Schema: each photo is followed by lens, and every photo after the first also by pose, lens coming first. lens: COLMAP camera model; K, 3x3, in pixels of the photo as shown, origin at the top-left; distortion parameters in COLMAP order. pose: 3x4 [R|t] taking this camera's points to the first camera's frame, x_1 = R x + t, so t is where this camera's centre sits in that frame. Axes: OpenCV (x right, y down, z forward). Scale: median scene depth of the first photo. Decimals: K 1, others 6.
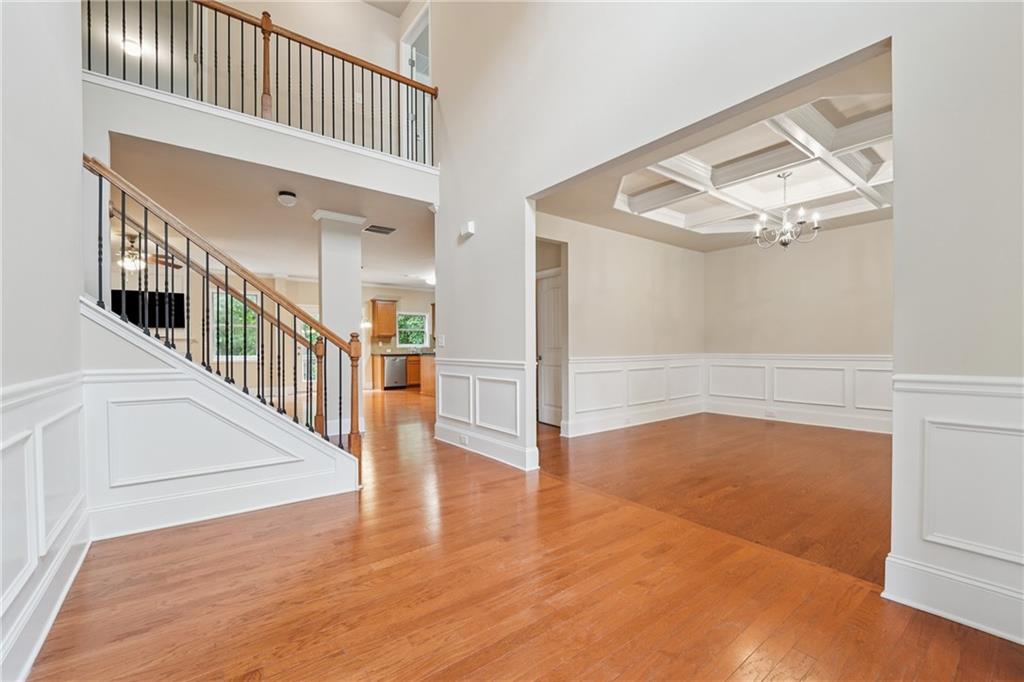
lens RADIAL K [[421.3, 0, 510.1], [0, 421.3, 346.7], [0, 0, 1]] dist [0.000450, -0.003803]
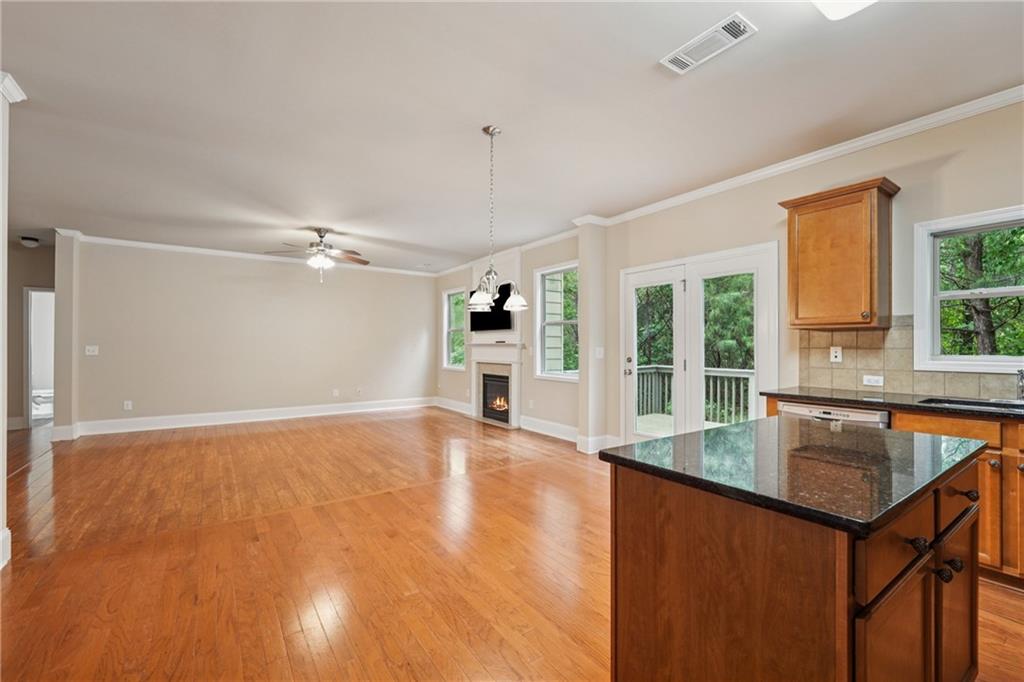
lens RADIAL K [[430.9, 0, 512.5], [0, 430.9, 346.8], [0, 0, 1]] dist [0.000486, -0.000046]
pose [[-0.046813, 0.003868, -0.998896, -0.005802], [-0.001792, 0.999991, 0.003957, -0.012220], [0.998902, 0.001975, -0.046805, 0.794904]]
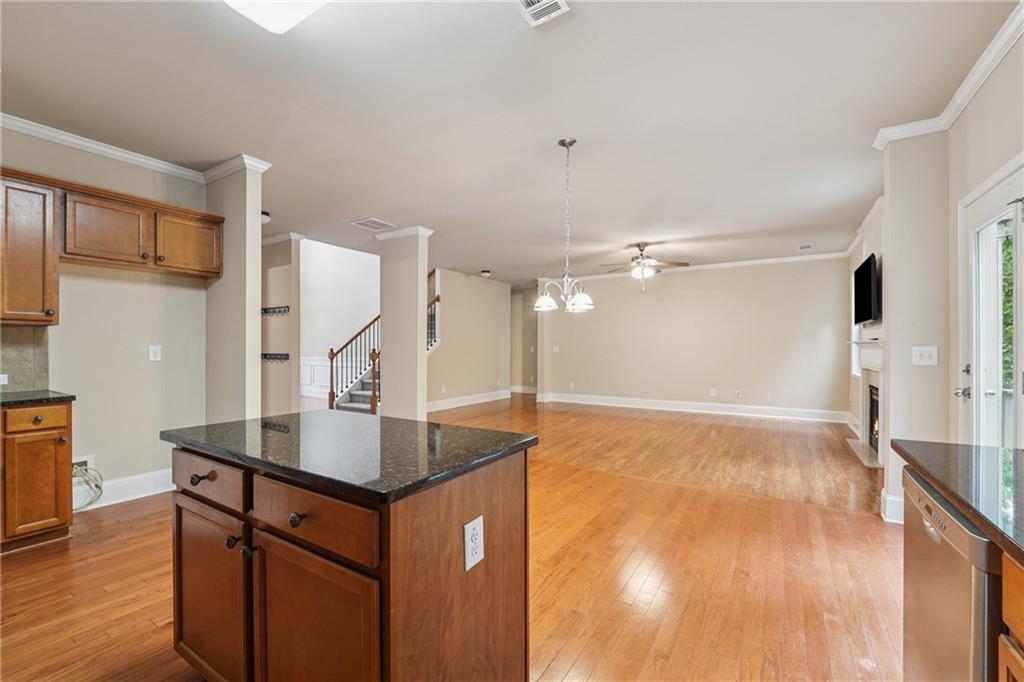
lens RADIAL K [[421.3, 0, 510.1], [0, 421.3, 346.7], [0, 0, 1]] dist [0.000450, -0.003803]
pose [[-0.939272, 0.001177, -0.343171, -0.139448], [0.001563, 0.999998, -0.000848, -0.009474], [0.343170, -0.001333, -0.939272, 1.013988]]
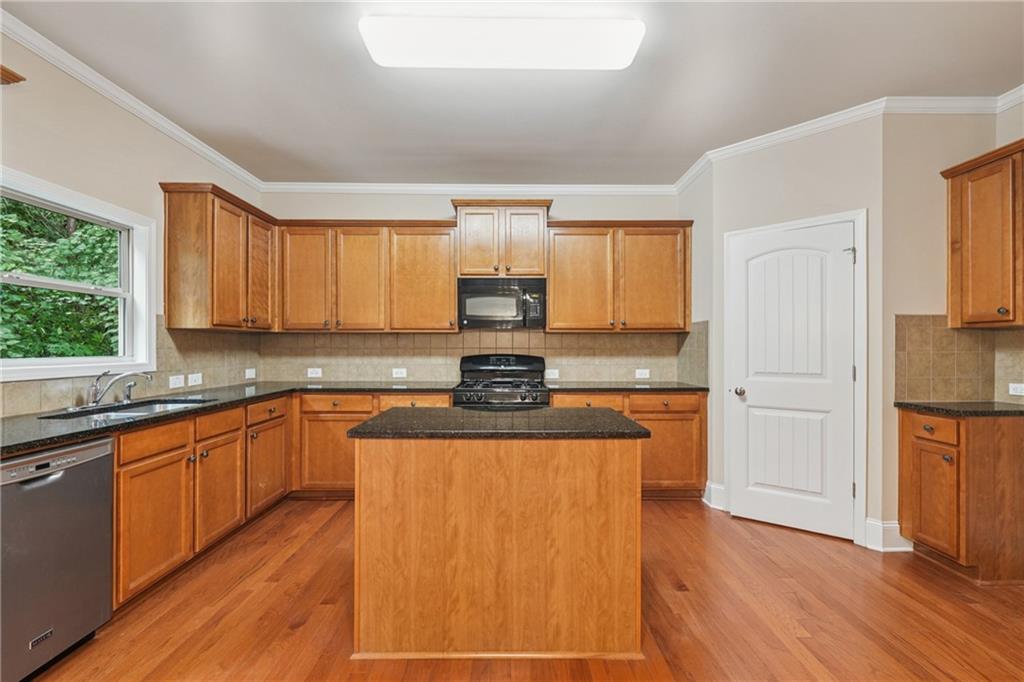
lens RADIAL K [[427.1, 0, 509.7], [0, 427.1, 344.0], [0, 0, 1]] dist [0.000284, 0.000044]
pose [[0.602189, 0.010189, 0.798289, -0.280717], [-0.002147, 0.999936, -0.011144, -0.011601], [-0.798351, 0.004997, 0.602172, 0.761590]]
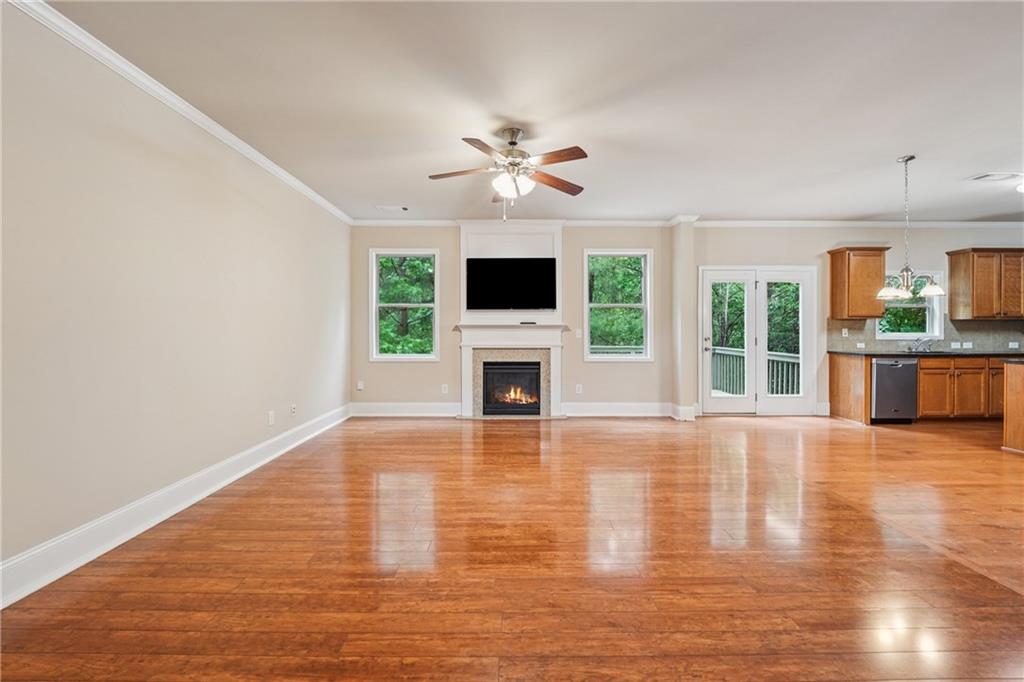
lens RADIAL K [[427.0, 0, 511.1], [0, 427.0, 333.8], [0, 0, 1]] dist [-0.011724, -0.000145]
pose [[0.793958, 0.009019, -0.607906, -0.317093], [-0.003973, 0.999946, 0.009646, -0.008443], [0.607960, -0.005243, 0.793951, 0.314606]]
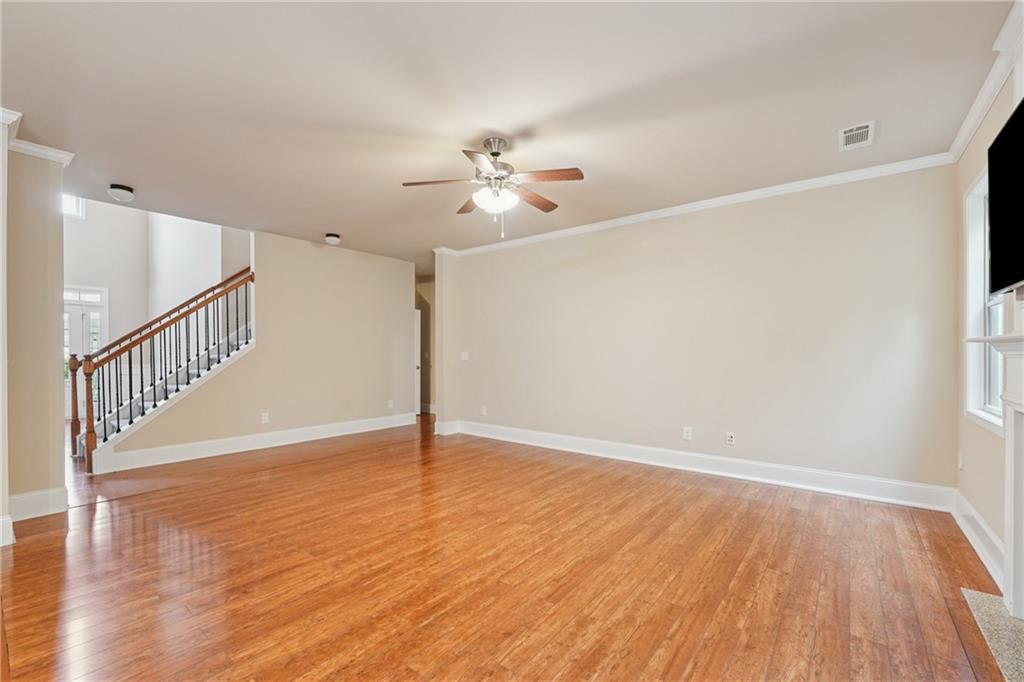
lens RADIAL K [[430.3, 0, 507.2], [0, 430.3, 355.7], [0, 0, 1]] dist [-0.011167, -0.000165]
pose [[-0.970078, 0.003647, -0.242765, -0.433738], [0.002018, 0.999974, 0.006958, -0.008660], [0.242784, 0.006260, -0.970060, 0.822496]]
